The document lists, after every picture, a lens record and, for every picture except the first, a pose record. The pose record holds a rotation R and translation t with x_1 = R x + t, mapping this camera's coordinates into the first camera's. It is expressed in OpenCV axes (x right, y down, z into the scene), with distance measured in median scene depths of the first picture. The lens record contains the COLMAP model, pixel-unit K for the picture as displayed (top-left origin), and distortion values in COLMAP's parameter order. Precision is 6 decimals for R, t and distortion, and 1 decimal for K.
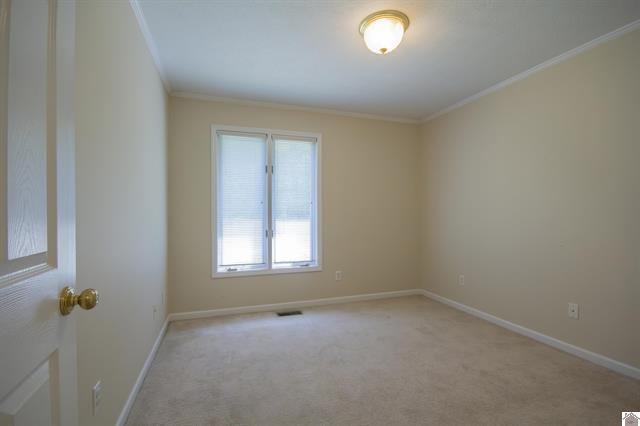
lens RADIAL K [[308.0, 0, 320.4], [0, 308.0, 211.8], [0, 0, 1]] dist [-0.000414, -0.000290]
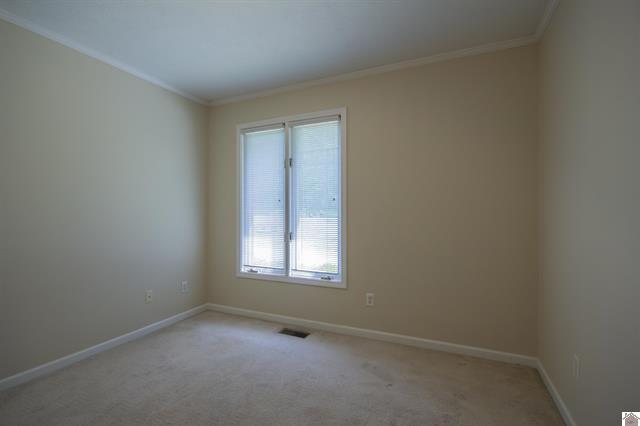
lens RADIAL K [[308.0, 0, 320.4], [0, 308.0, 211.8], [0, 0, 1]] dist [-0.000414, -0.000290]
pose [[0.711972, 0.000576, -0.702207, 0.518372], [0.003038, 0.999988, 0.003900, -0.000813], [0.702201, -0.004910, 0.711962, 0.444064]]
